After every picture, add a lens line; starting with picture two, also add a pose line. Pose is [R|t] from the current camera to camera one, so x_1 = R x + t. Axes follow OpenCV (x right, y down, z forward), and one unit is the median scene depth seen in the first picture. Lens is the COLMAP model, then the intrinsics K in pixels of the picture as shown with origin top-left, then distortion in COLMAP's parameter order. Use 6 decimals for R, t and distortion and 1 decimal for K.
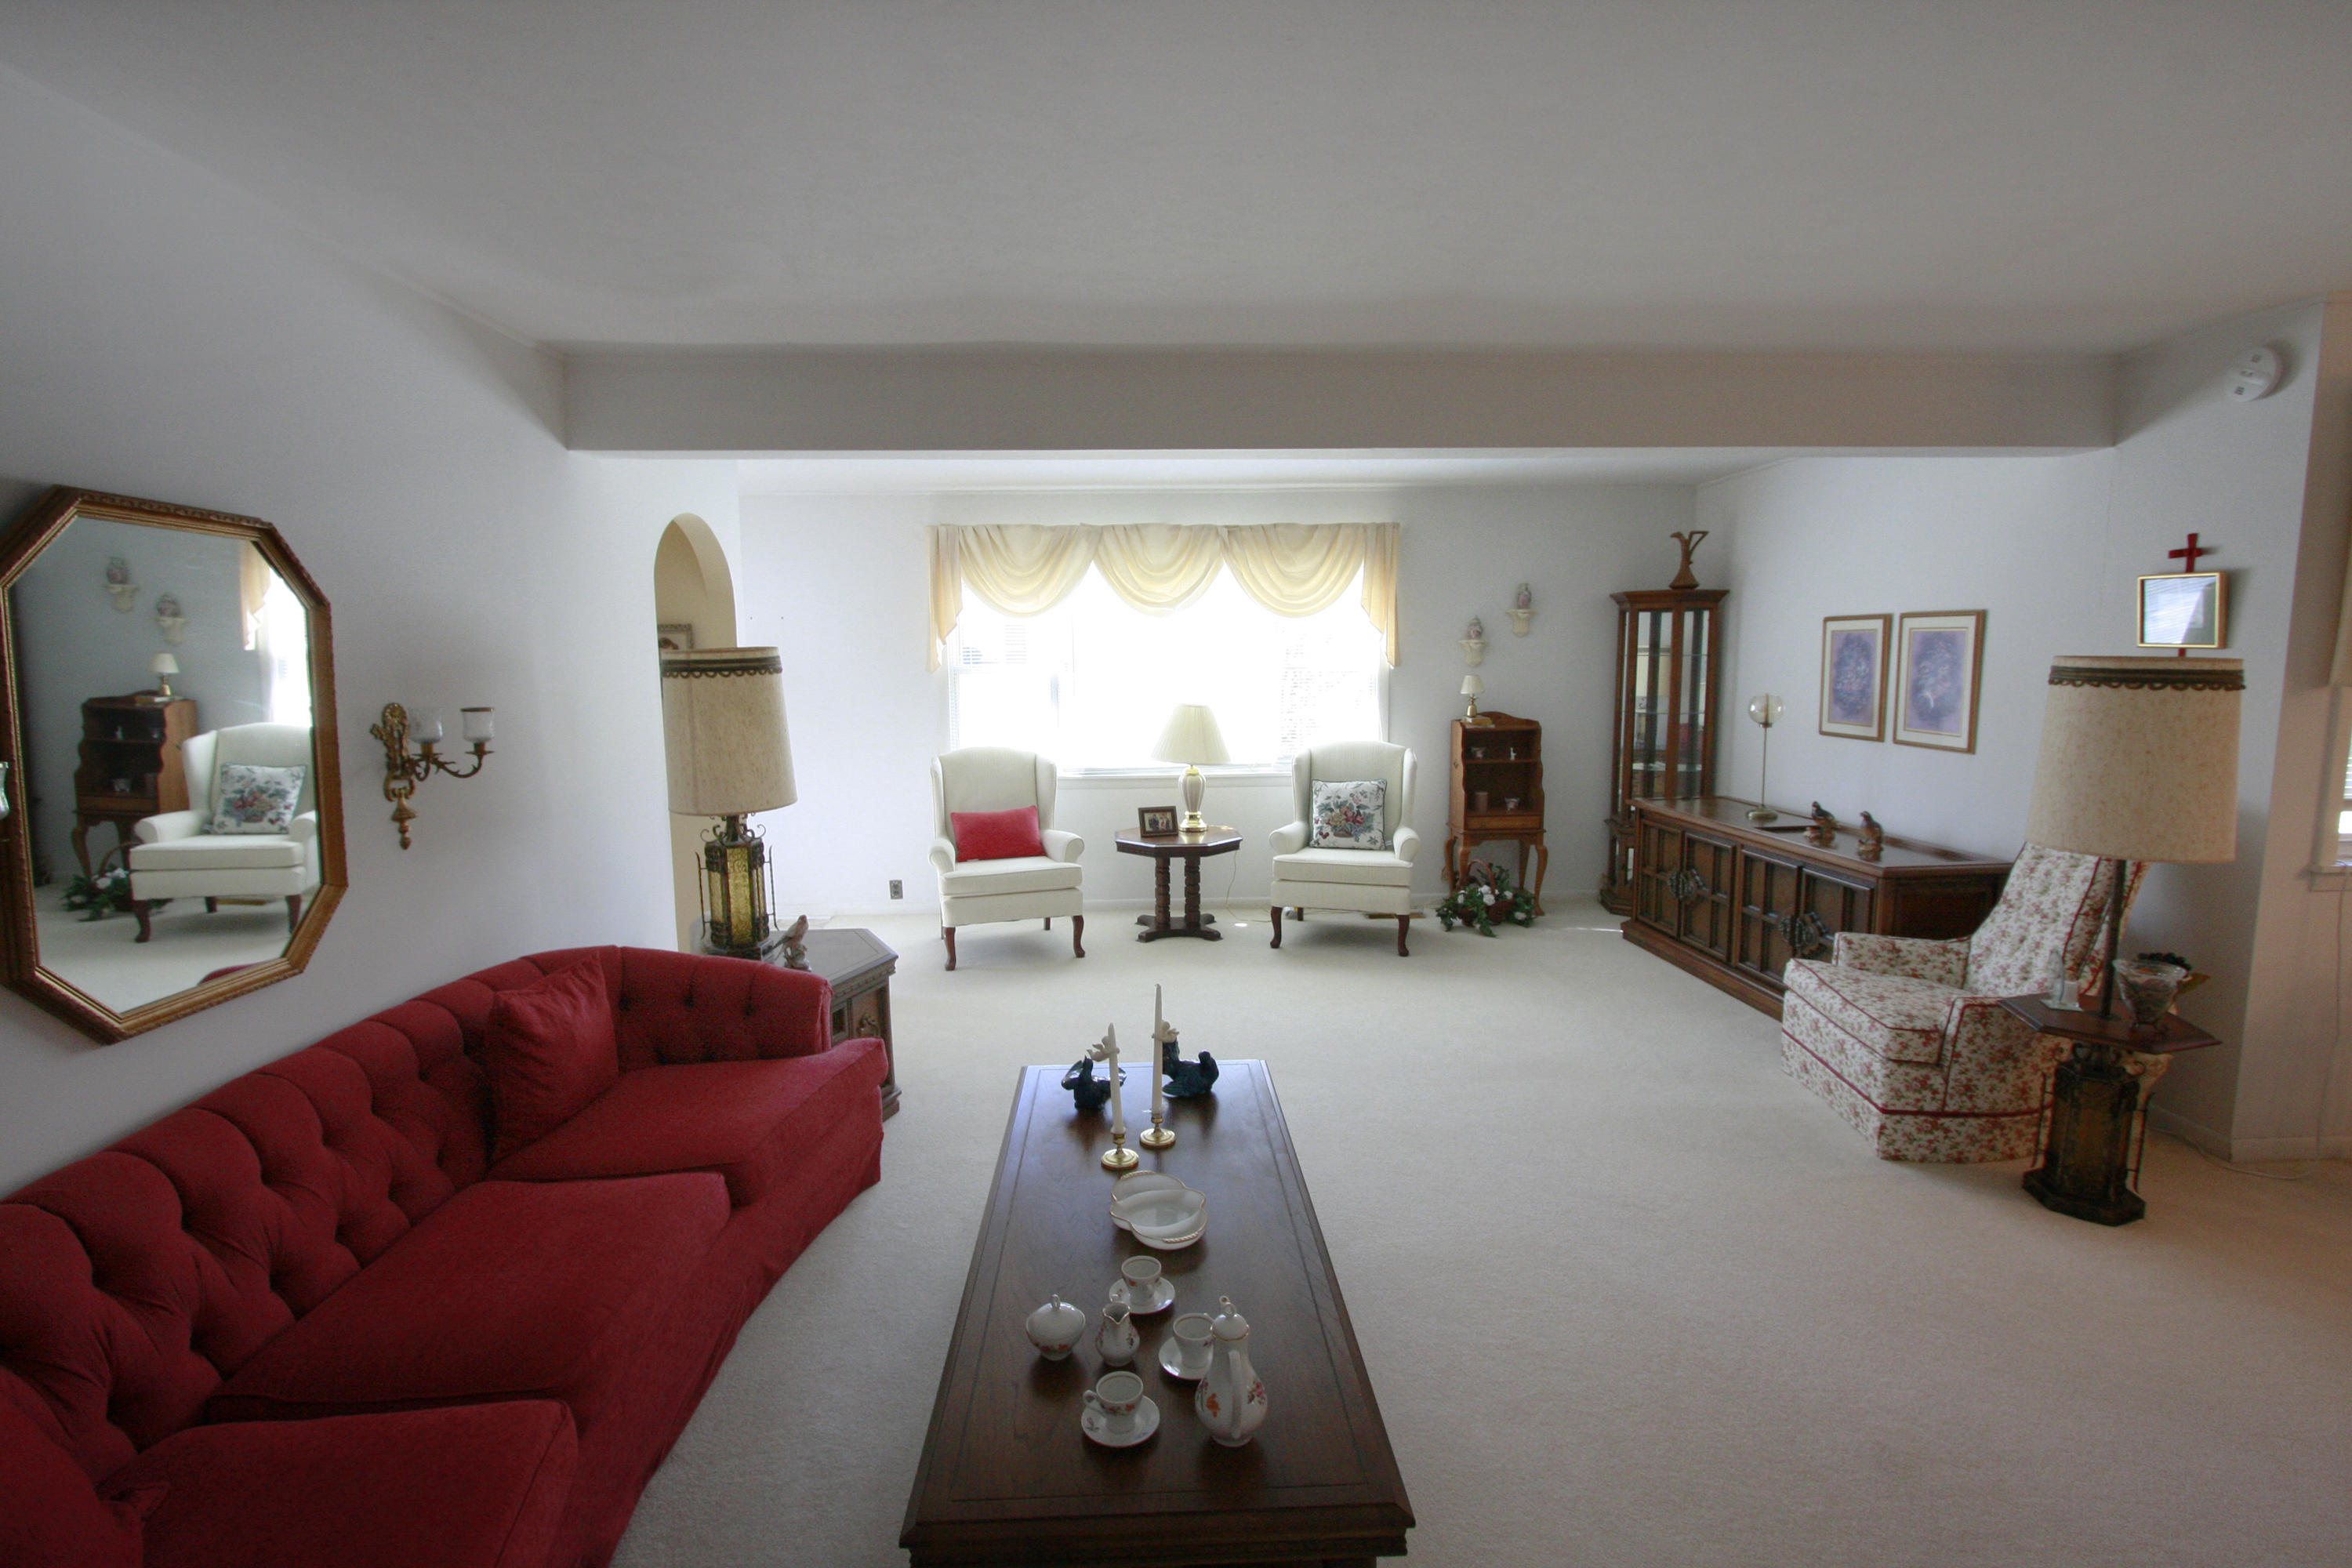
lens RADIAL K [[1144.9, 0, 1176.0], [0, 1144.9, 784.0], [0, 0, 1]] dist [-0.003538, 0.001039]
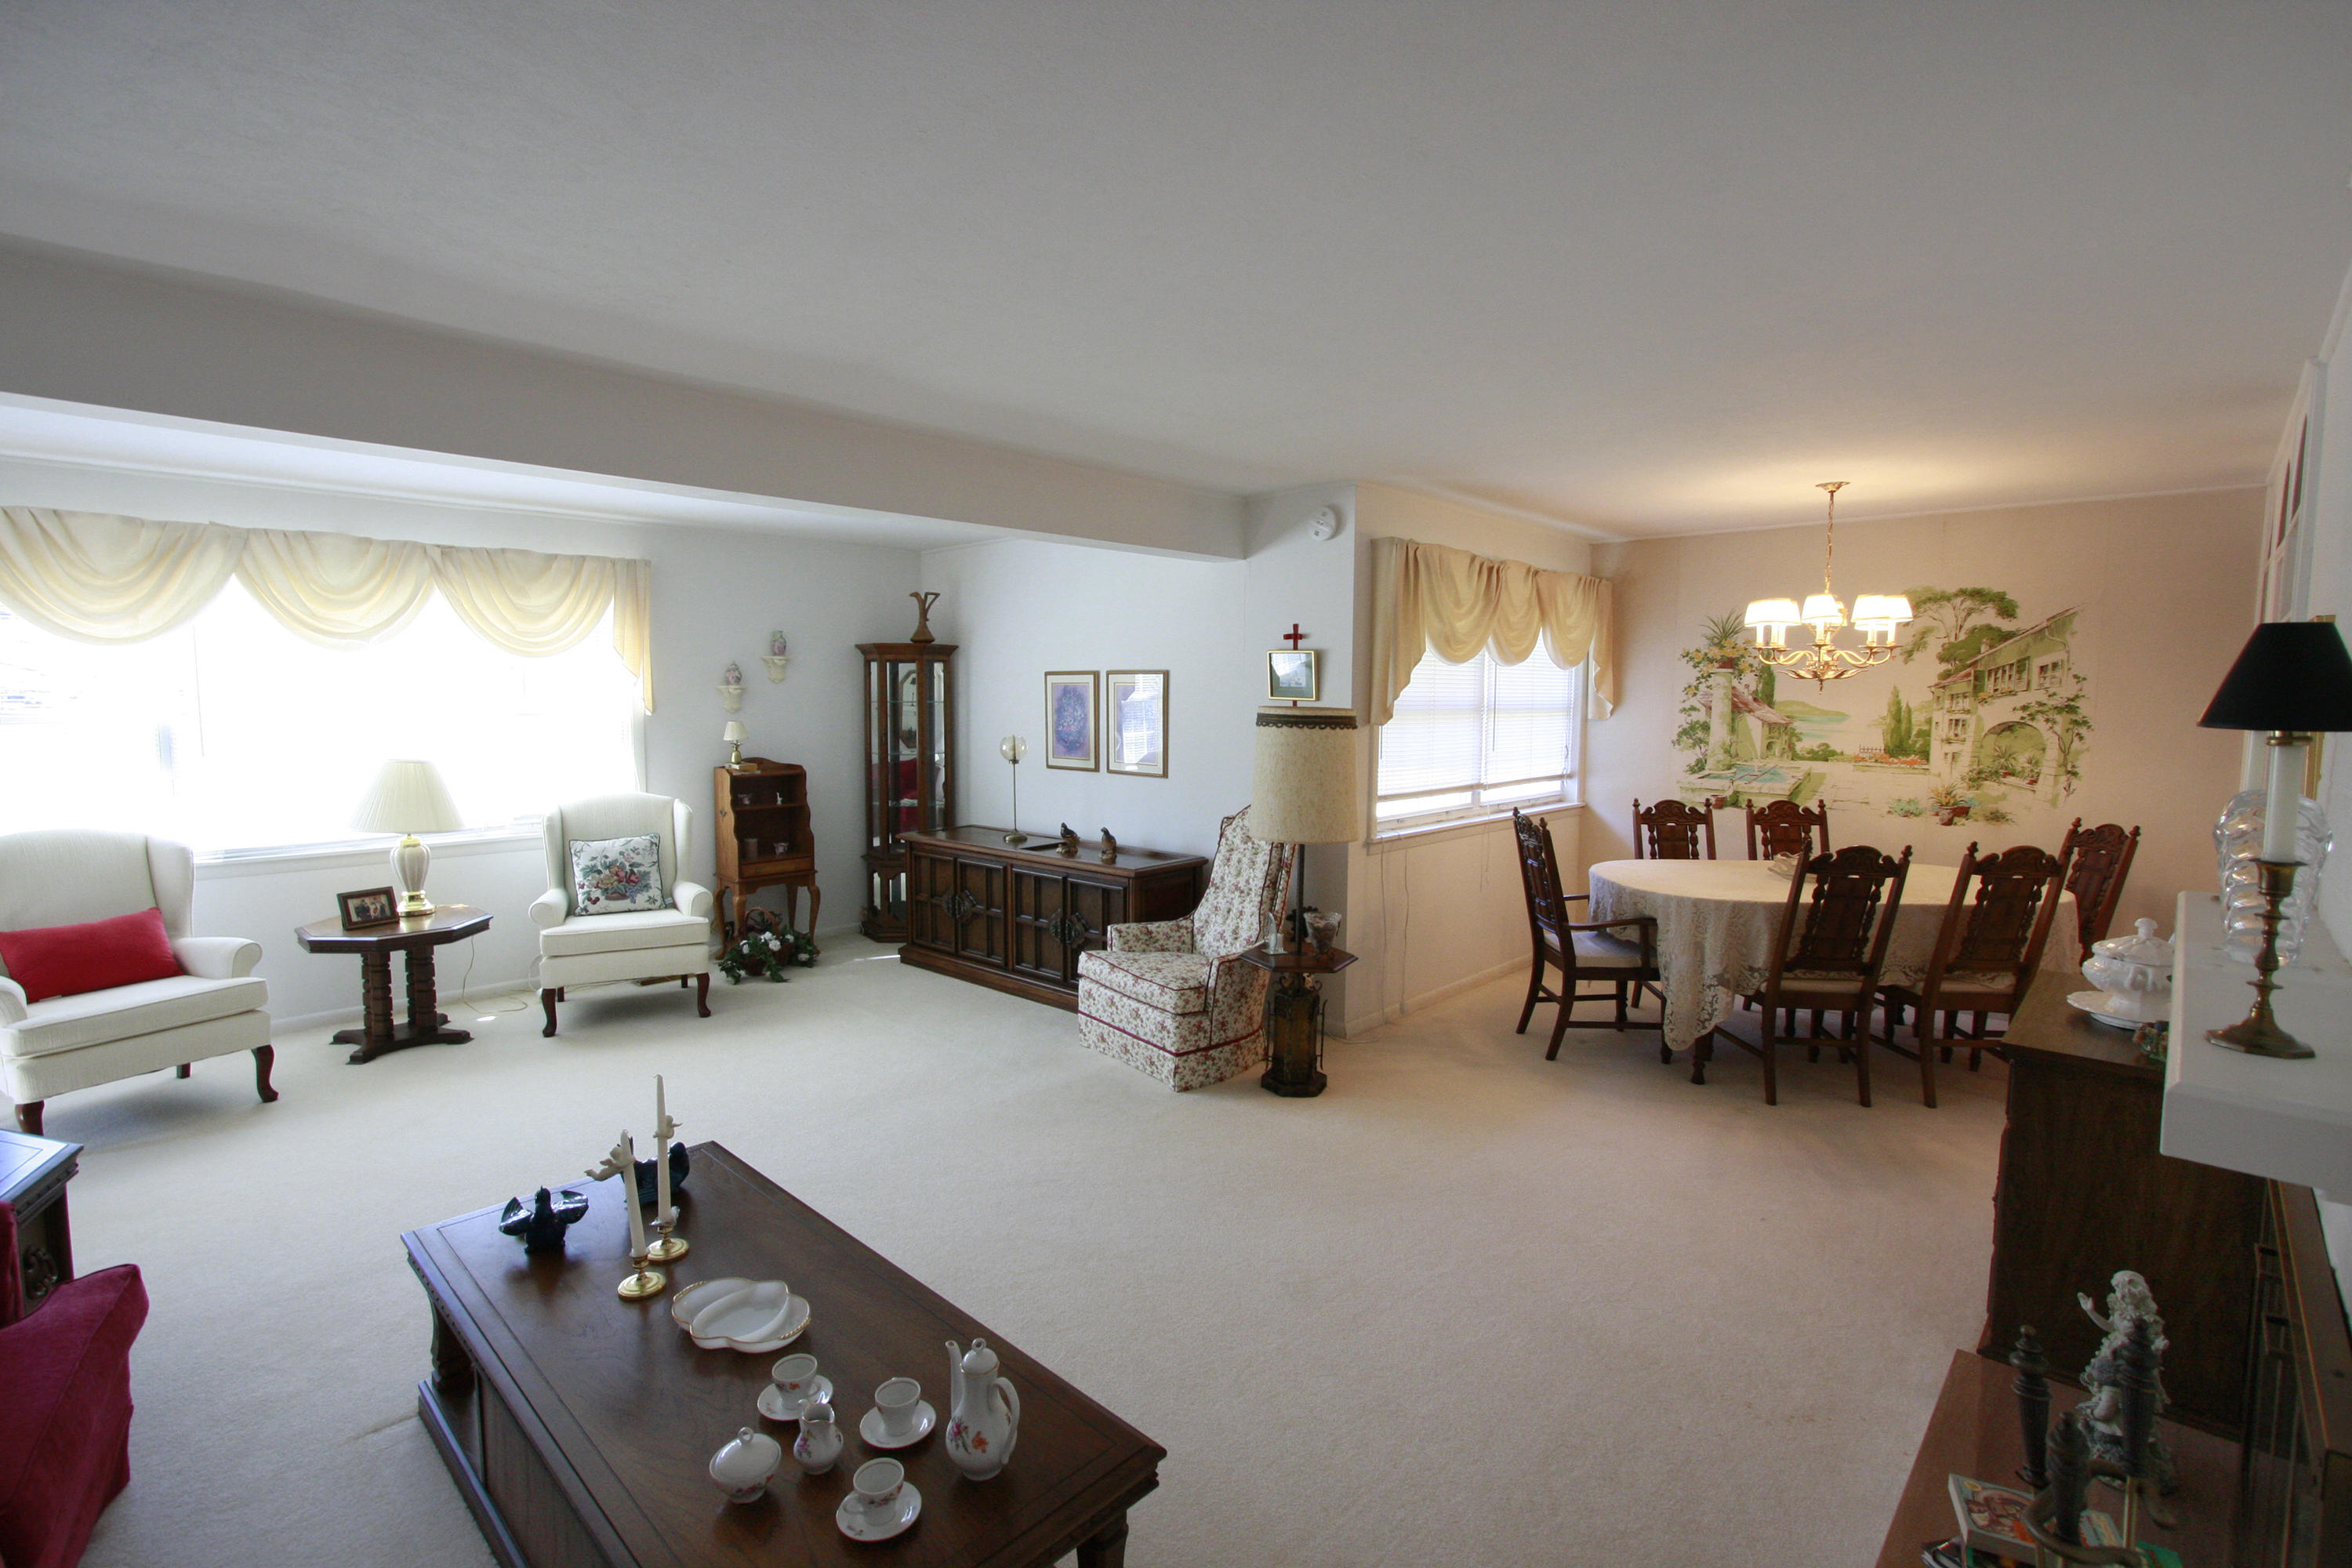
lens RADIAL K [[1144.9, 0, 1176.0], [0, 1144.9, 784.0], [0, 0, 1]] dist [-0.003538, 0.001039]
pose [[0.704569, -0.046469, 0.708113, -0.188619], [0.071810, 0.997400, -0.005998, -0.008611], [-0.705993, 0.055076, 0.706074, 0.043438]]
